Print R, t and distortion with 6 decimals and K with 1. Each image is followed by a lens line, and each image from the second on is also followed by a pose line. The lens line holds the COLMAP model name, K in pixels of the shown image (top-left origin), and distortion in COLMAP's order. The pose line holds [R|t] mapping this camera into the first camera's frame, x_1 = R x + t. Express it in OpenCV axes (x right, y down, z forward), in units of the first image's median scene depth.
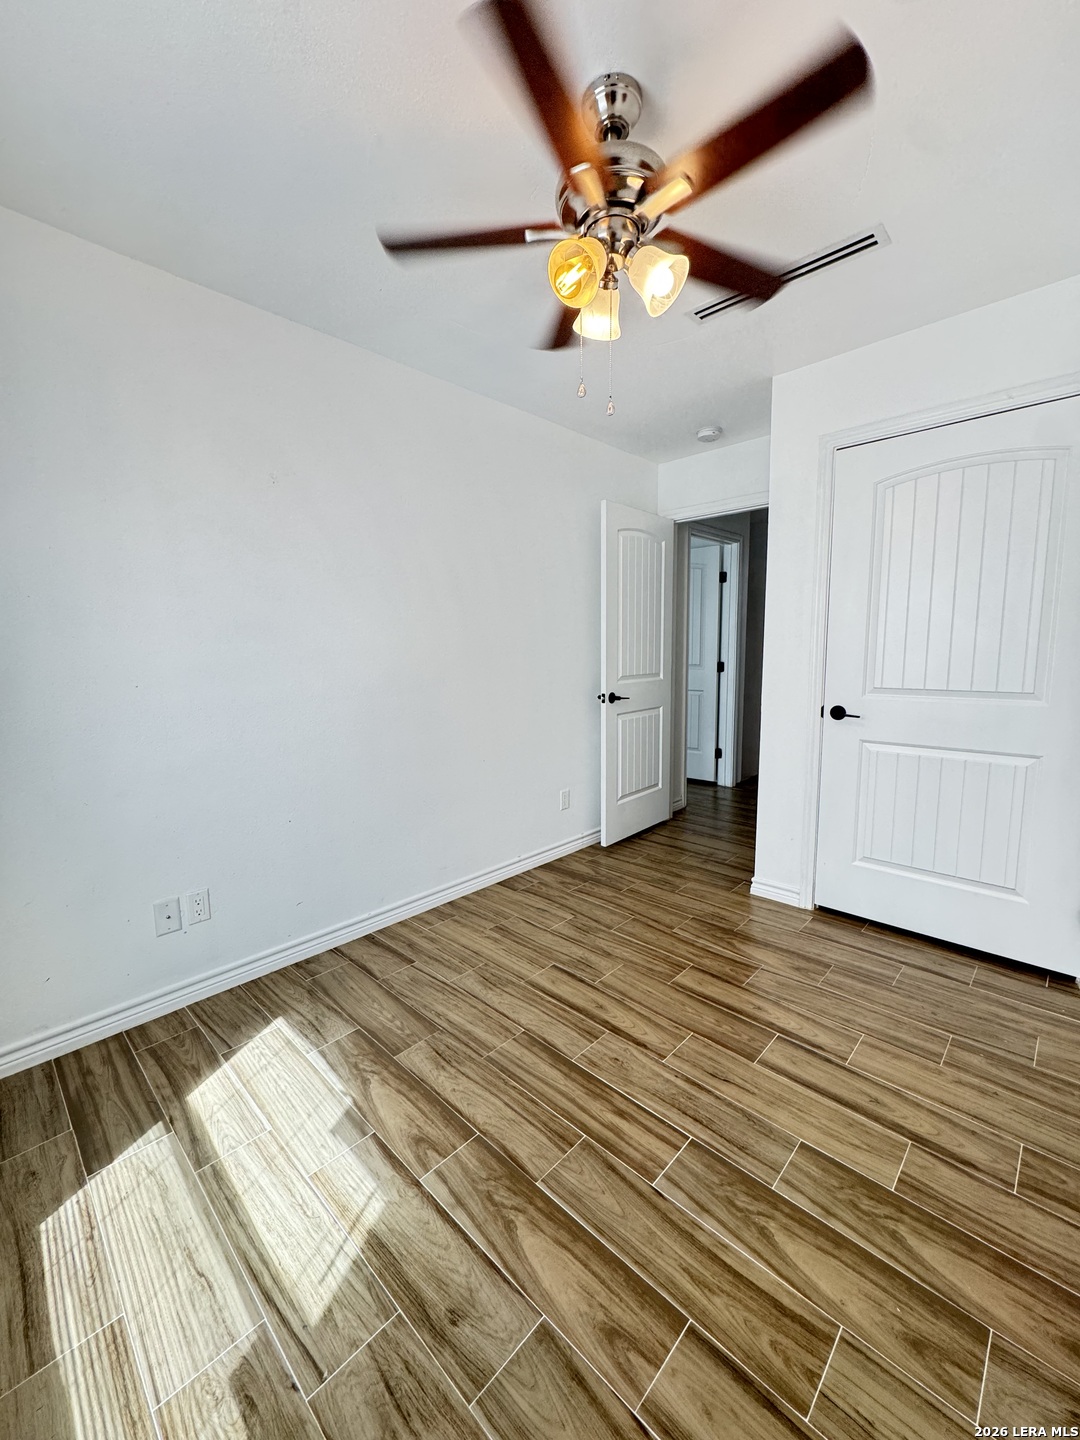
lens RADIAL K [[574.3, 0, 542.7], [0, 574.3, 722.3], [0, 0, 1]] dist [-0.000540, -0.000258]
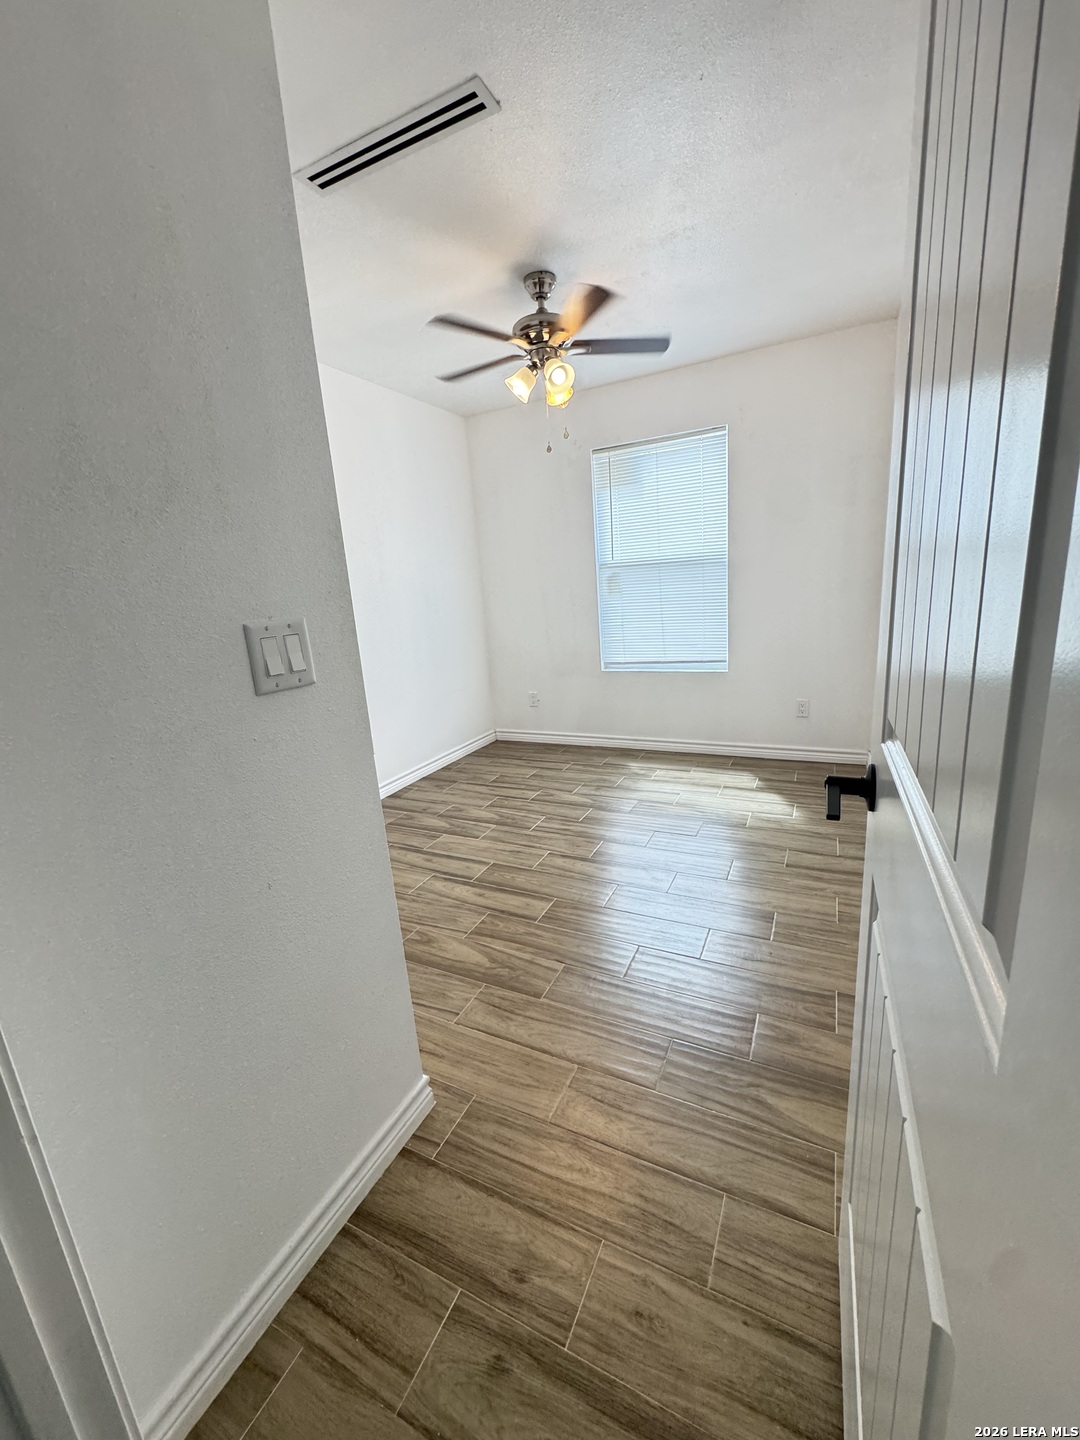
lens RADIAL K [[574.3, 0, 542.7], [0, 574.3, 722.3], [0, 0, 1]] dist [-0.000540, -0.000258]
pose [[-0.951509, 0.147016, -0.270217, 0.609118], [0.042021, 0.932291, 0.359260, -0.310495], [0.304738, 0.330484, -0.893261, 2.319335]]
